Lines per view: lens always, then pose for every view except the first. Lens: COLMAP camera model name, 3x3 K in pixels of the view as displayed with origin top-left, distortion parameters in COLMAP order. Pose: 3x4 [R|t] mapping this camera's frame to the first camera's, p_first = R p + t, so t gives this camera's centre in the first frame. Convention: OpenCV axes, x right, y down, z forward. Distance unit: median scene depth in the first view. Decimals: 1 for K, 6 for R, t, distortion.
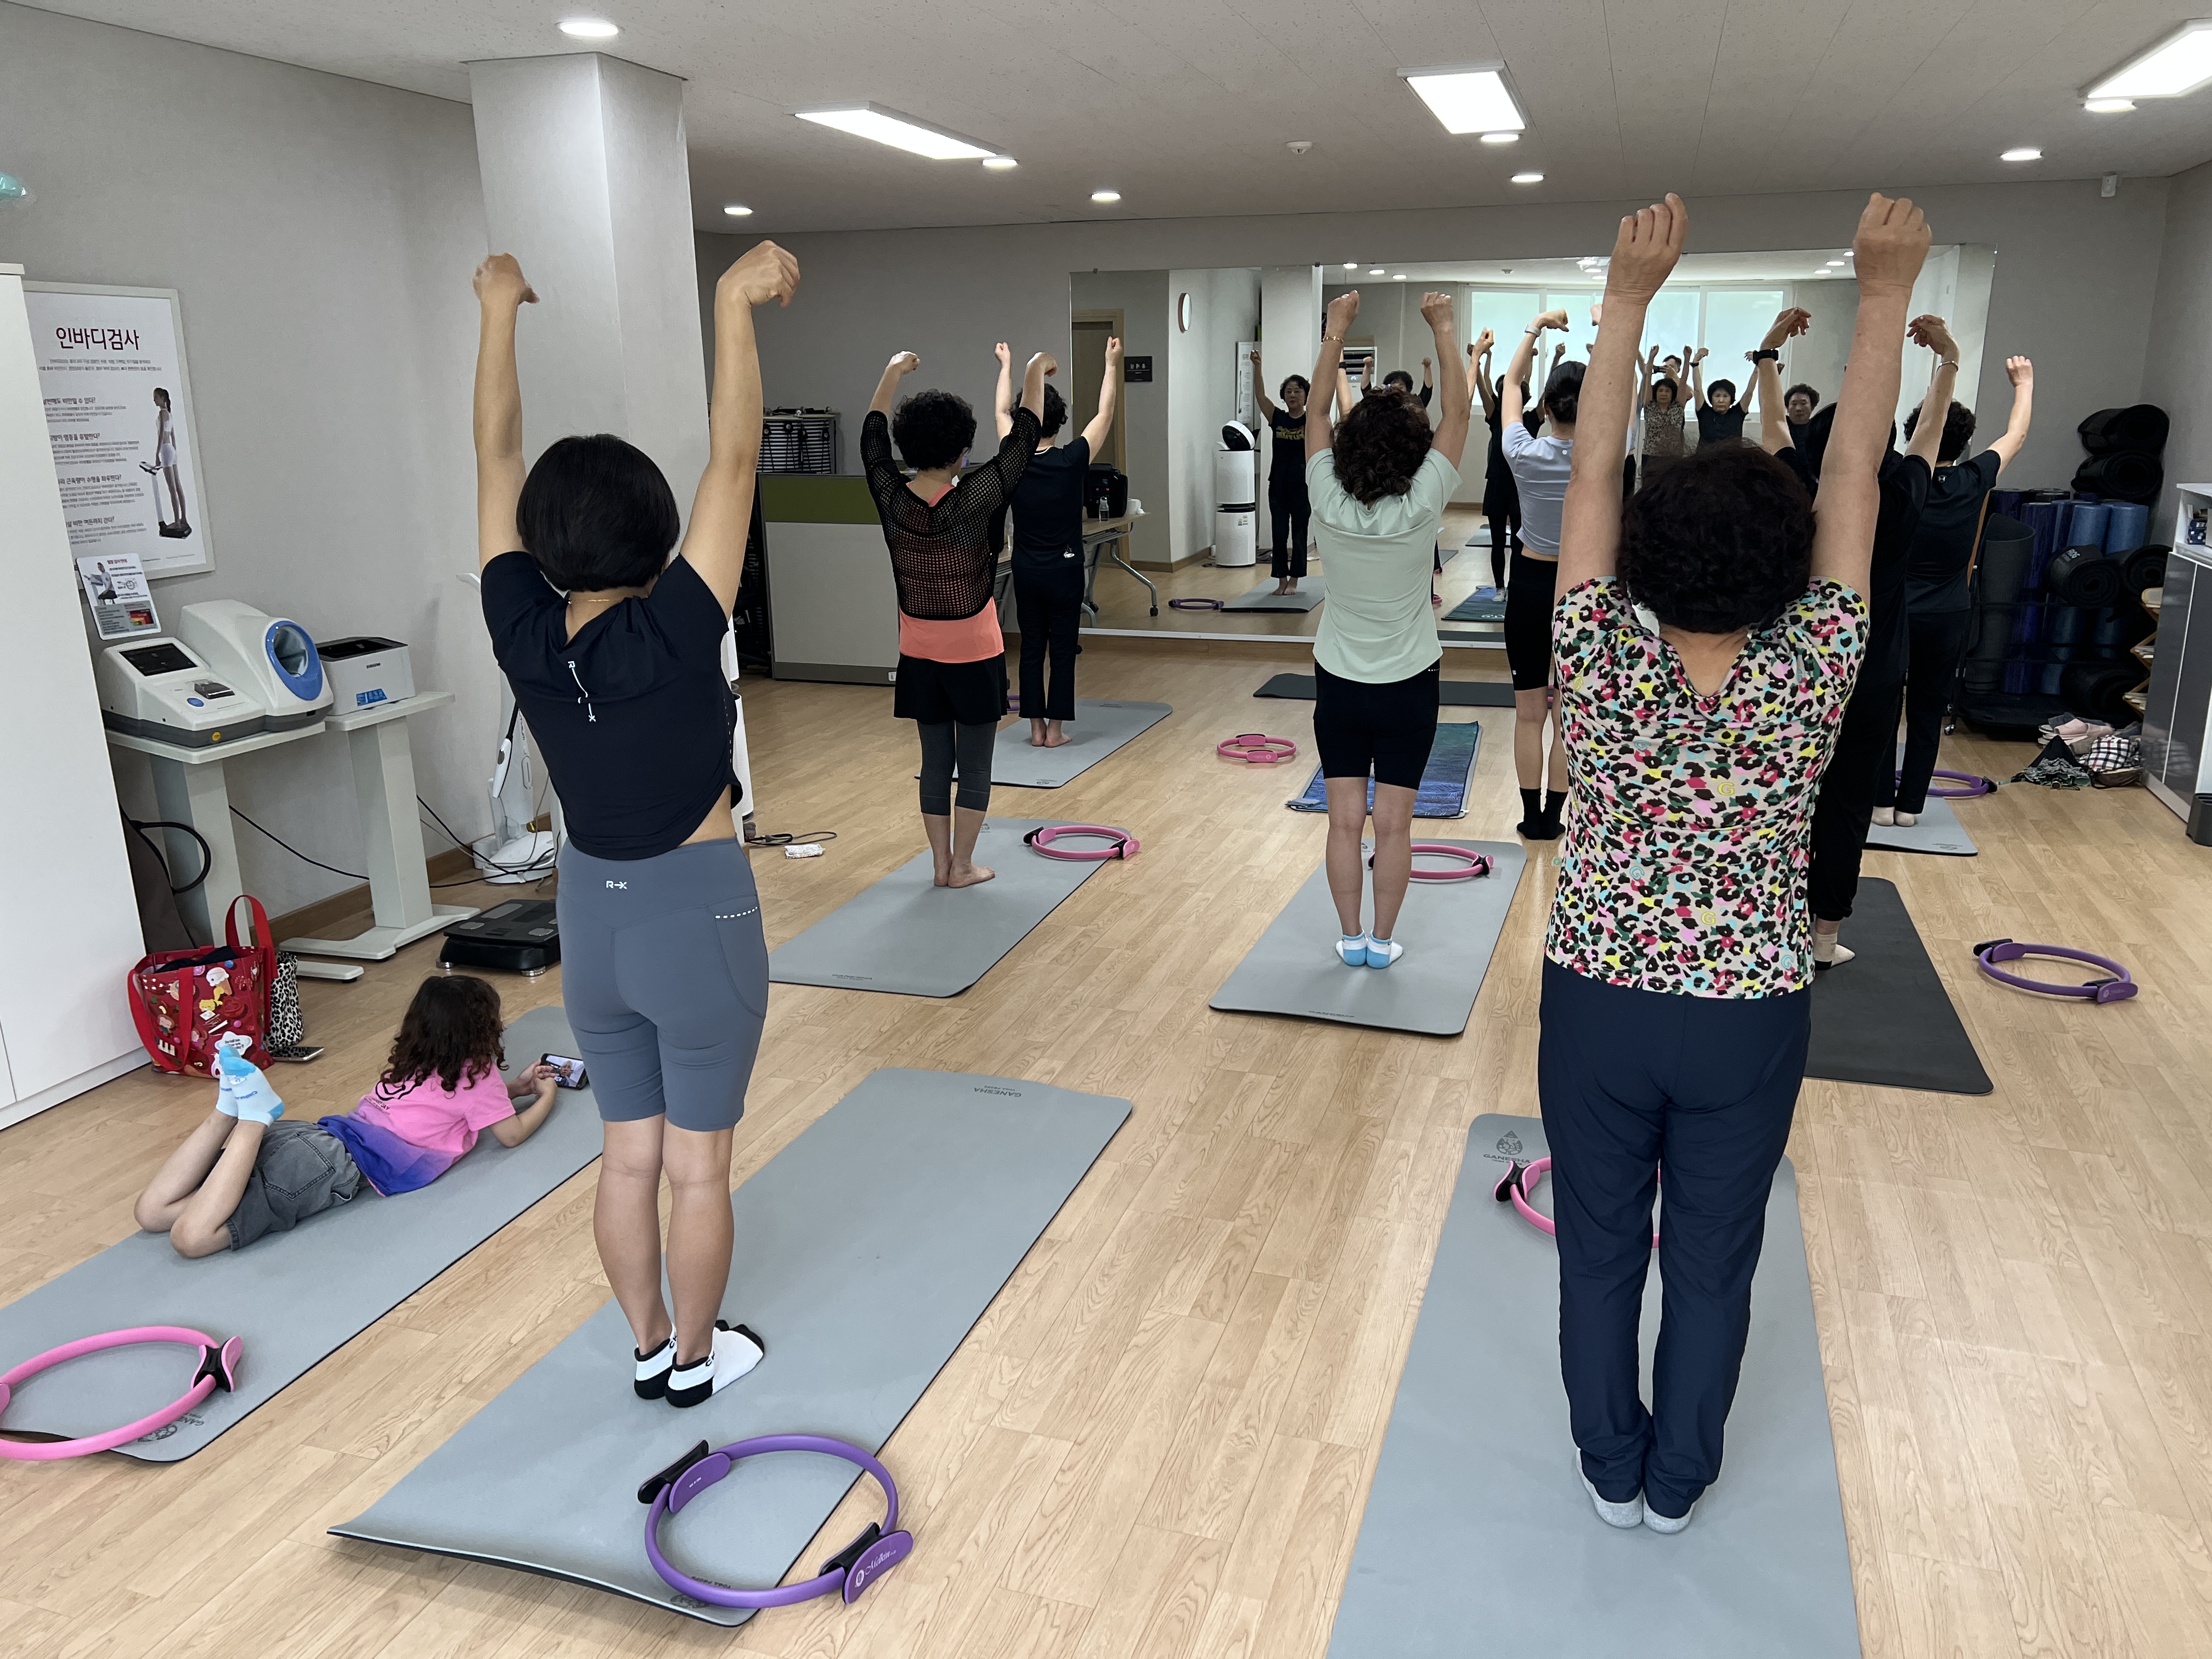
lens RADIAL K [[1643.0, 0, 1052.7], [0, 1643.0, 803.1], [0, 0, 1]] dist [0.053221, -0.058247]
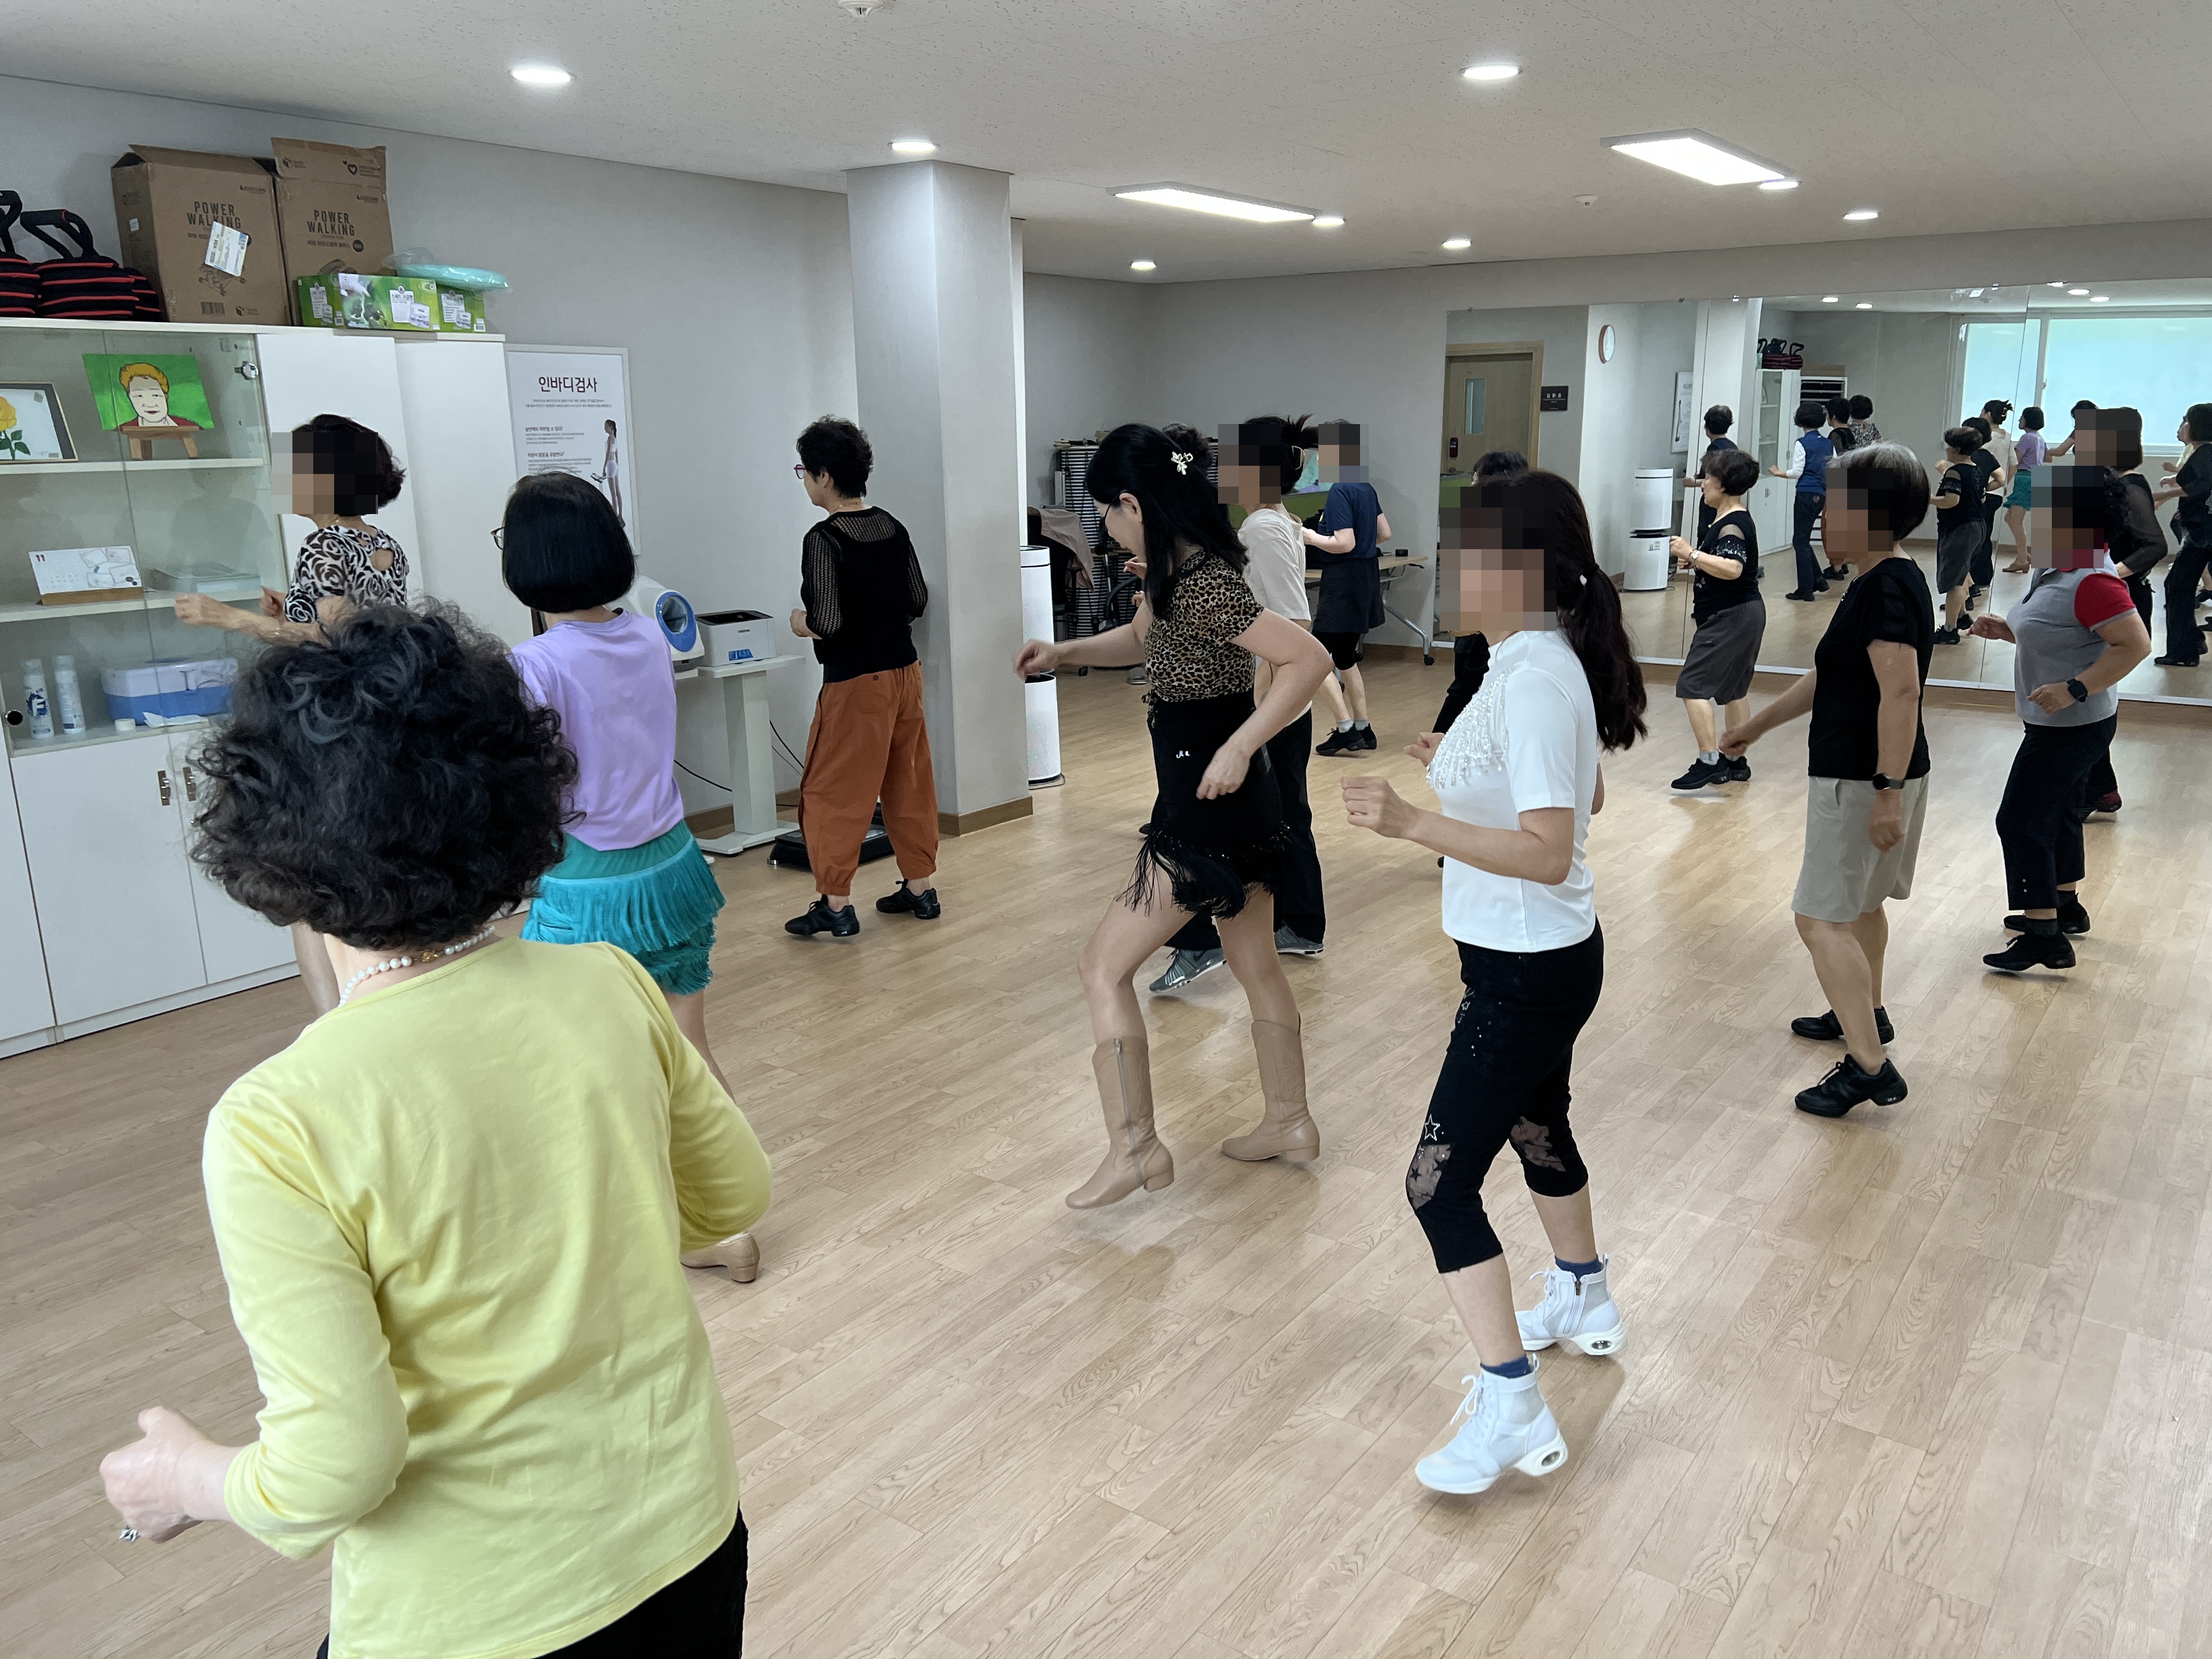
lens RADIAL K [[1643.0, 0, 1118.5], [0, 1643.0, 840.7], [0, 0, 1]] dist [0.053221, -0.058247]
pose [[0.952640, 0.080102, -0.293363, 0.290030], [-0.078260, 0.996770, 0.018030, 0.038880], [0.293859, 0.005782, 0.955831, -0.180188]]
